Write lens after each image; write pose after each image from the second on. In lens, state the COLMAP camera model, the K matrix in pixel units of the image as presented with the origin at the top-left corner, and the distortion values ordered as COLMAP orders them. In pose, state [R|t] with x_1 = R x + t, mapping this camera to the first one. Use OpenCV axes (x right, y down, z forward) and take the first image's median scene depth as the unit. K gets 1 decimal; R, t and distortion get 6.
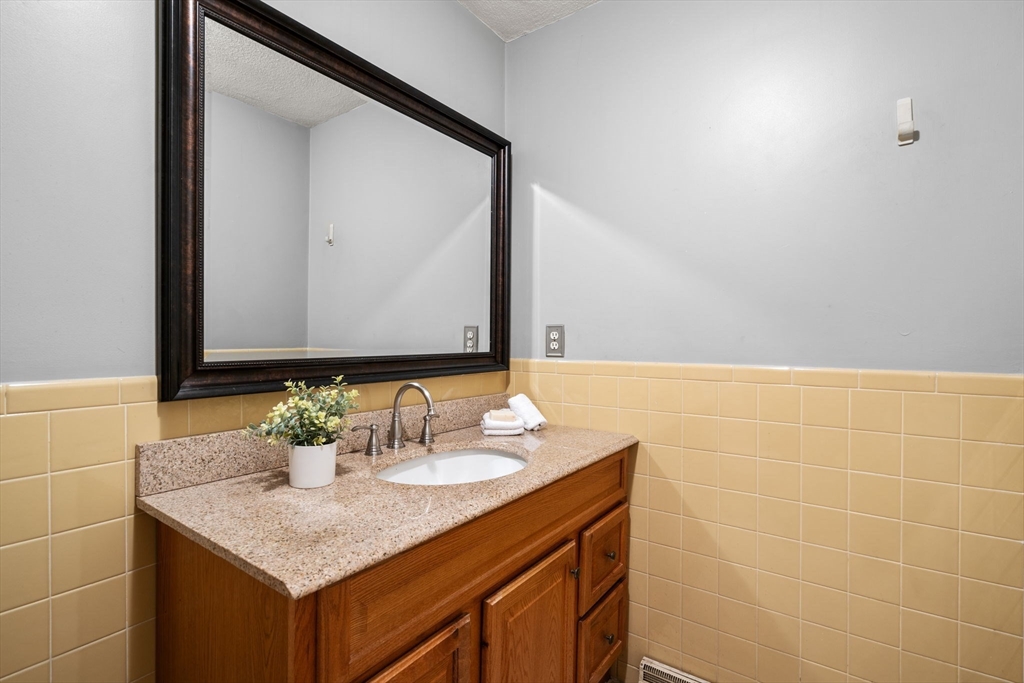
lens RADIAL K [[483.2, 0, 507.6], [0, 483.2, 340.4], [0, 0, 1]] dist [-0.002440, -0.001653]
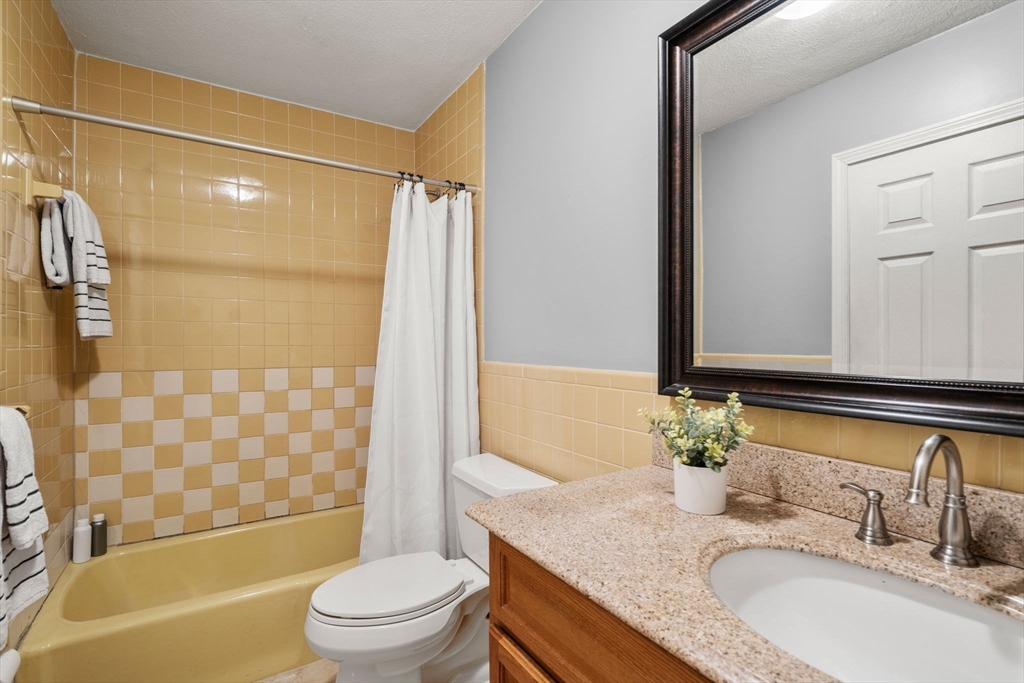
lens RADIAL K [[483.2, 0, 506.0], [0, 483.2, 339.6], [0, 0, 1]] dist [-0.002440, -0.001653]
pose [[-0.360641, -0.004718, -0.932693, 0.621674], [-0.012426, 0.999923, -0.000254, -0.010808], [0.932622, 0.011499, -0.360672, 1.101639]]
